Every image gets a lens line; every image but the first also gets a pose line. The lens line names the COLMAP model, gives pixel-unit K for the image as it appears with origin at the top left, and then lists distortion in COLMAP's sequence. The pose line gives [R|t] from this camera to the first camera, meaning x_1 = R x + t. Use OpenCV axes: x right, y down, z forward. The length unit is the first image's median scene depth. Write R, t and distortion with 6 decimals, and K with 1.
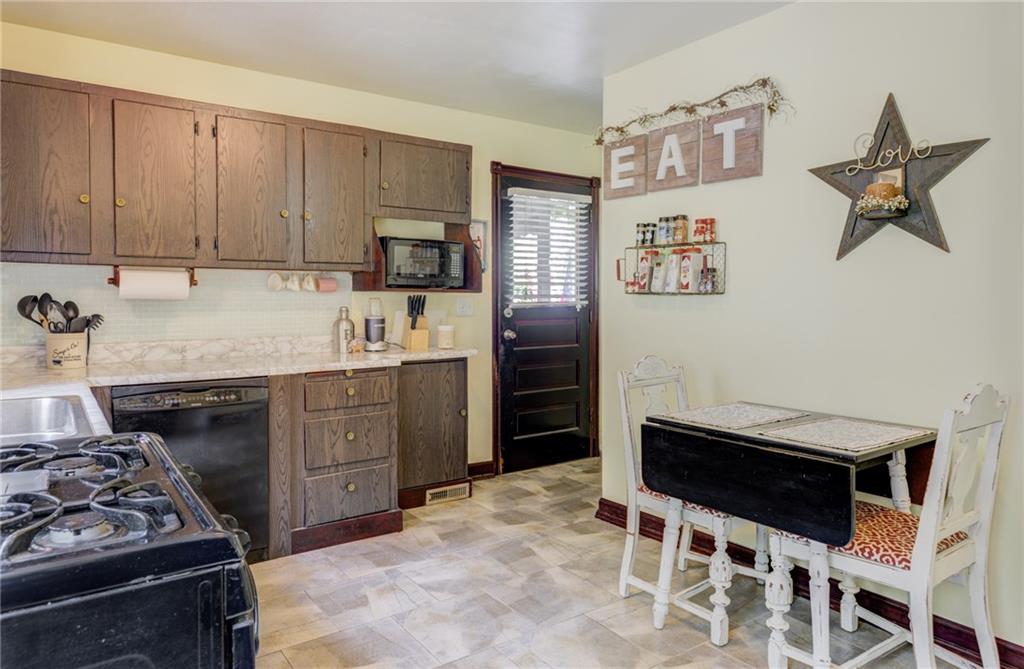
lens RADIAL K [[663.9, 0, 512.1], [0, 663.9, 317.3], [0, 0, 1]] dist [0.004720, 0.001806]
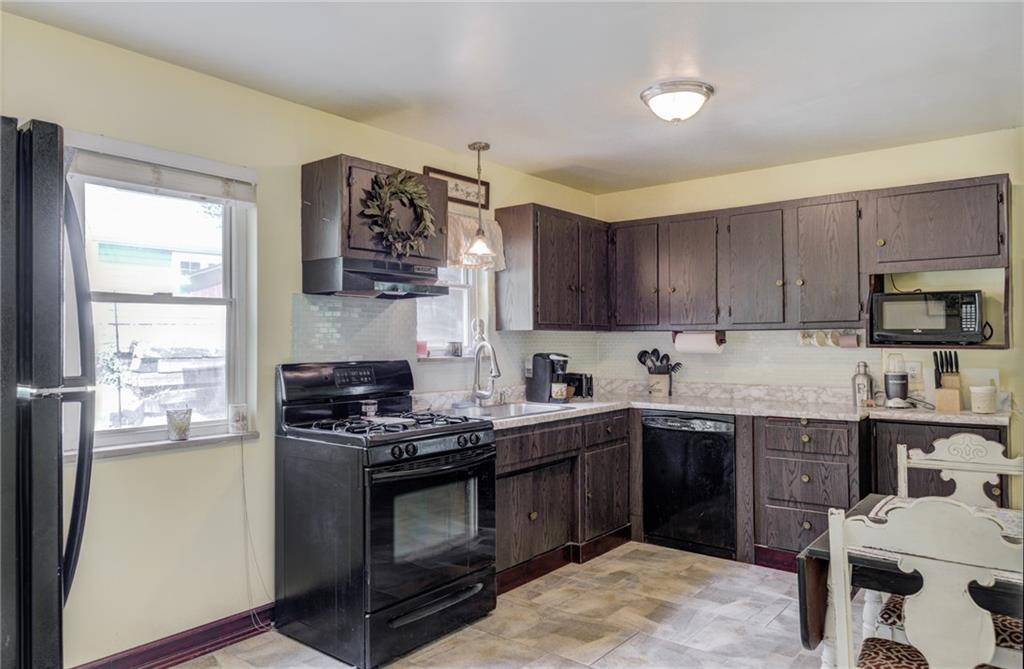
lens RADIAL K [[693.5, 0, 510.9], [0, 693.5, 326.9], [0, 0, 1]] dist [-0.002212, 0.001005]
pose [[0.269218, -0.021388, -0.962842, 0.735717], [-0.024878, 0.999265, -0.029154, -0.028572], [0.962758, 0.031802, 0.268488, 0.201753]]
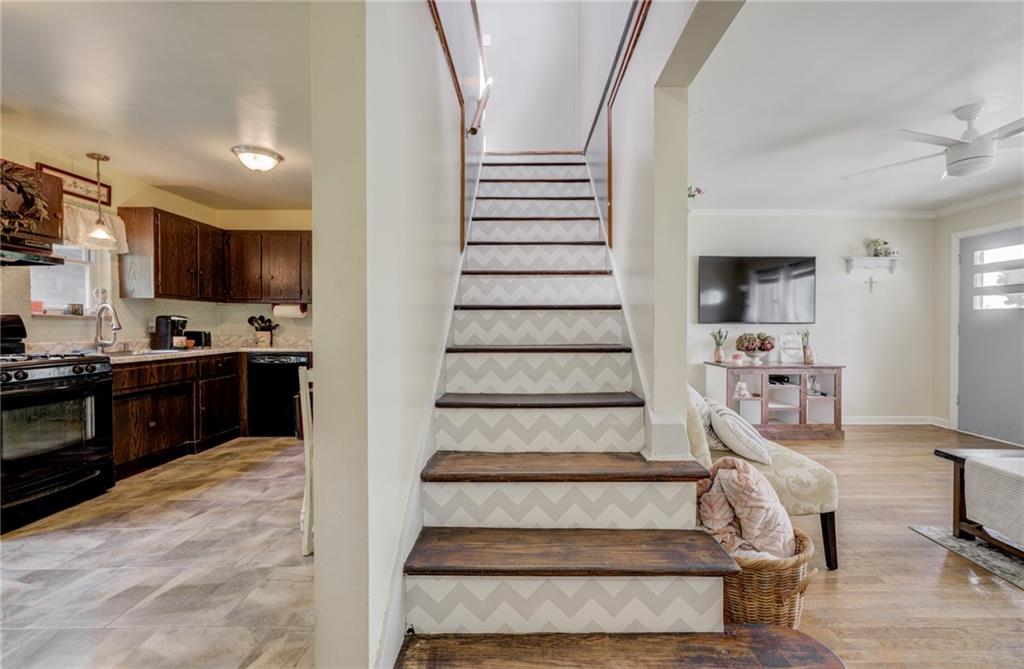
lens RADIAL K [[452.3, 0, 535.6], [0, 452.3, 333.5], [0, 0, 1]] dist [0.001285, 0.000970]
pose [[0.819237, 0.010357, -0.573362, 1.005377], [-0.017757, 0.999816, -0.007313, 0.023019], [0.573180, 0.016172, 0.819270, 0.189651]]
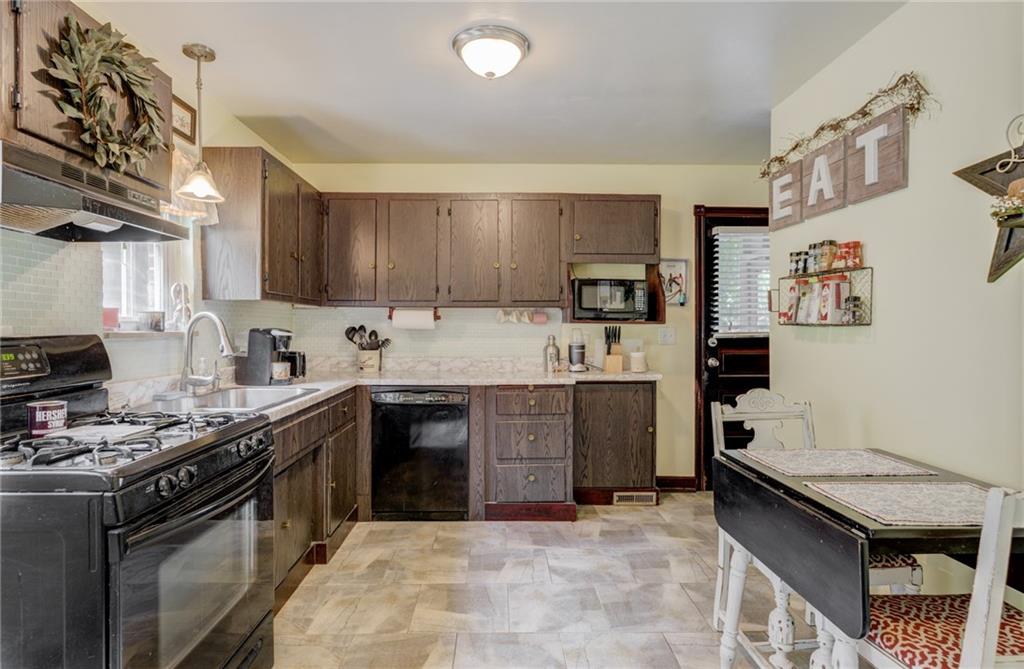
lens RADIAL K [[536.0, 0, 503.4], [0, 536.0, 331.2], [0, 0, 1]] dist [-0.003324, 0.001844]
pose [[0.821778, 0.005558, -0.569780, 0.290996], [-0.018128, 0.999701, -0.016394, -0.006051], [0.569519, 0.023802, 0.821634, 0.120708]]
